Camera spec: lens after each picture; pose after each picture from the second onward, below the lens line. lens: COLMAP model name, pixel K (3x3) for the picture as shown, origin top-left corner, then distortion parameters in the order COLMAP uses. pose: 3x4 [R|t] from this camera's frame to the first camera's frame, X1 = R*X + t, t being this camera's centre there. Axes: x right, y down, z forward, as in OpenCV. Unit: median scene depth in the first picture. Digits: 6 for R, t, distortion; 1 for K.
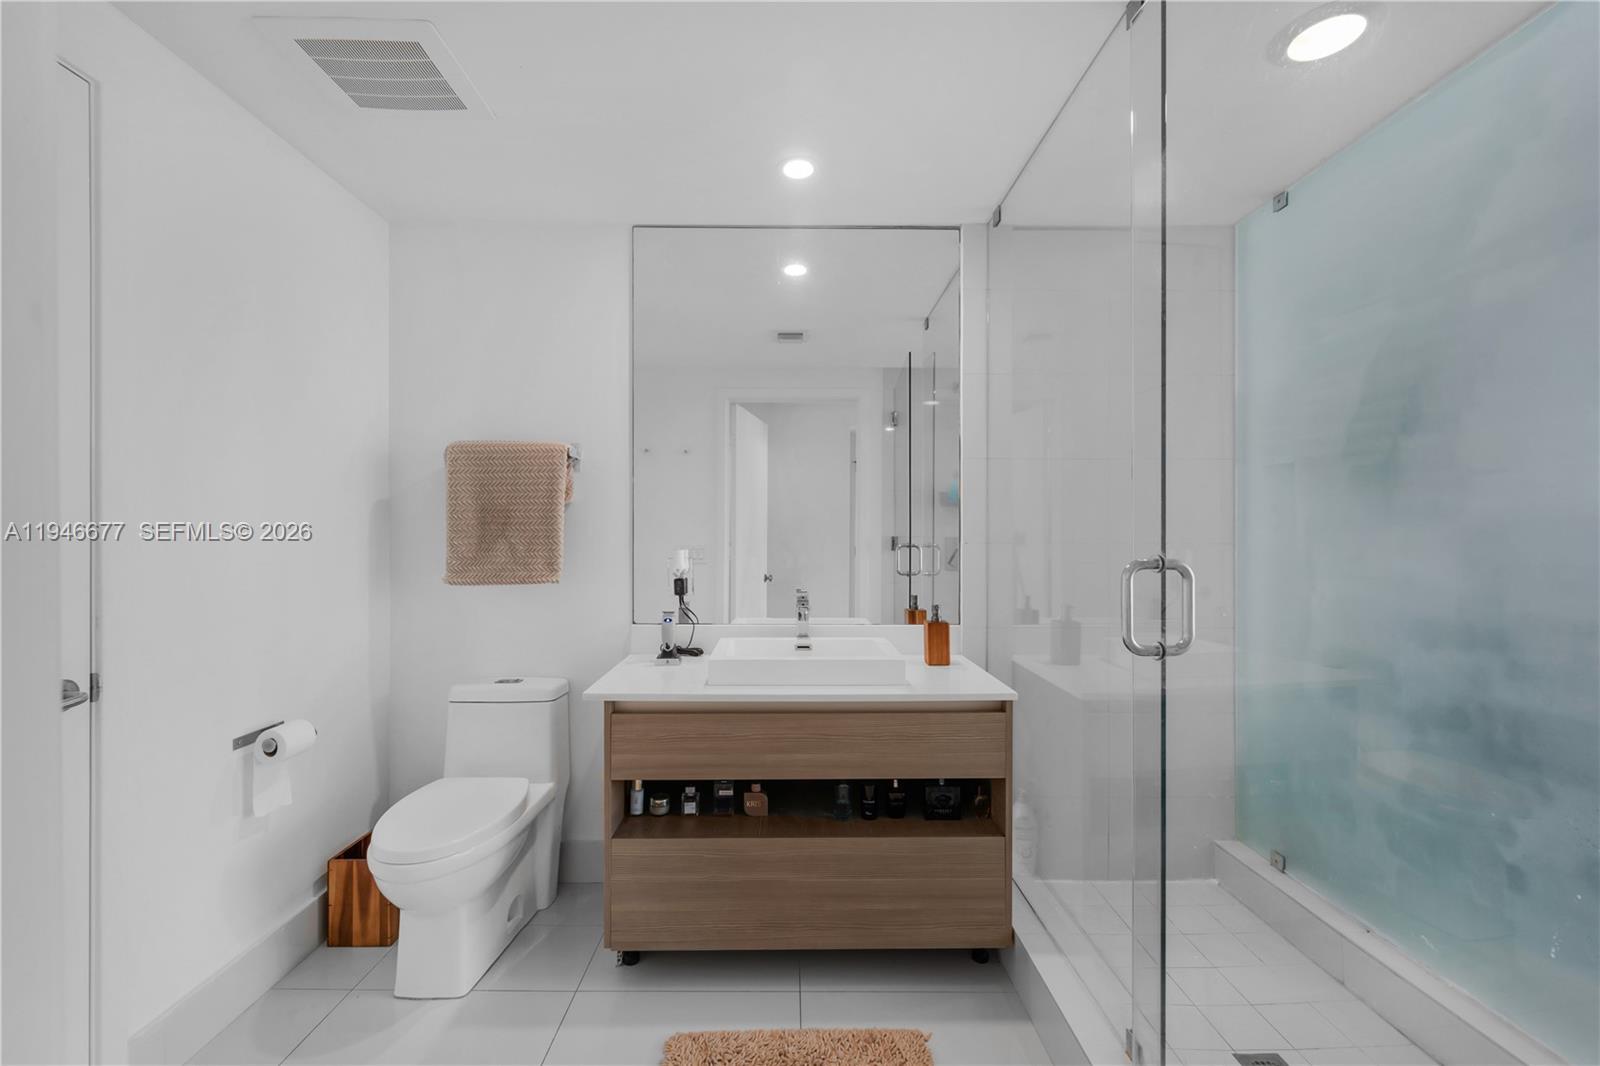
lens RADIAL K [[665.0, 0, 785.5], [0, 665.0, 539.2], [0, 0, 1]] dist [-0.000843, -0.000263]
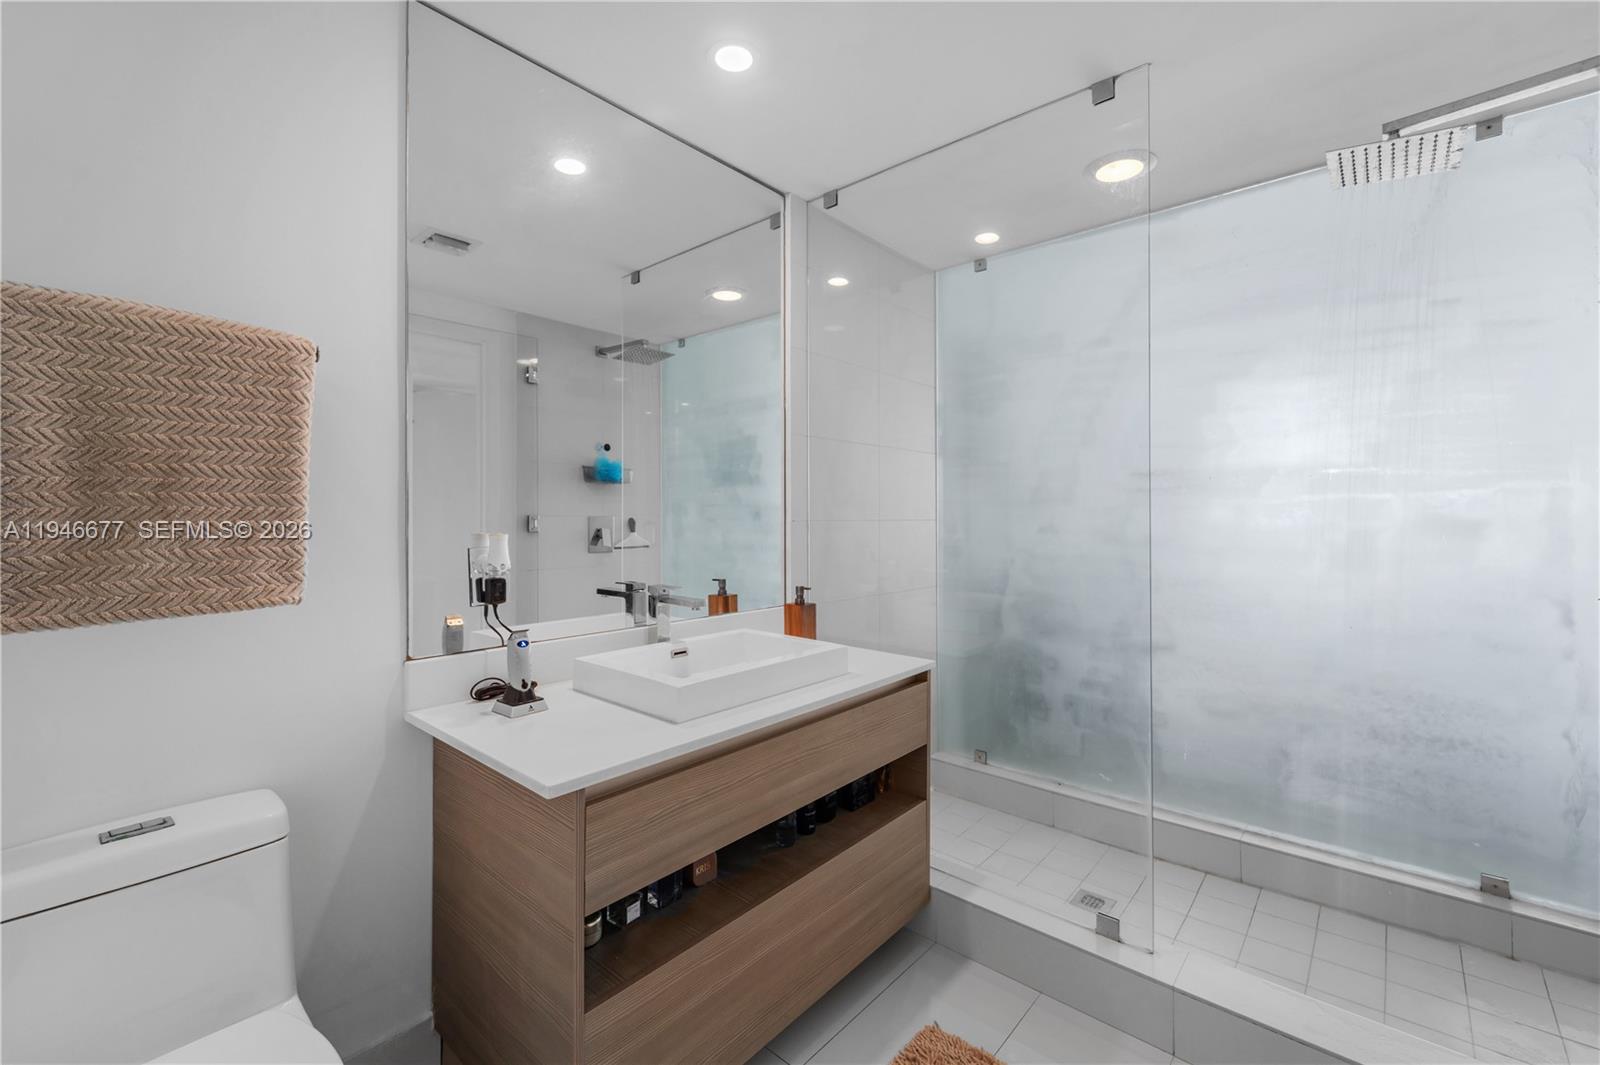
lens RADIAL K [[664.6, 0, 803.5], [0, 664.6, 514.6], [0, 0, 1]] dist [0.000434, -0.000135]
pose [[0.655481, 0.001232, 0.755211, -0.555269], [0.001827, 0.999993, -0.003217, -0.000645], [-0.755209, 0.003489, 0.655474, 0.427240]]
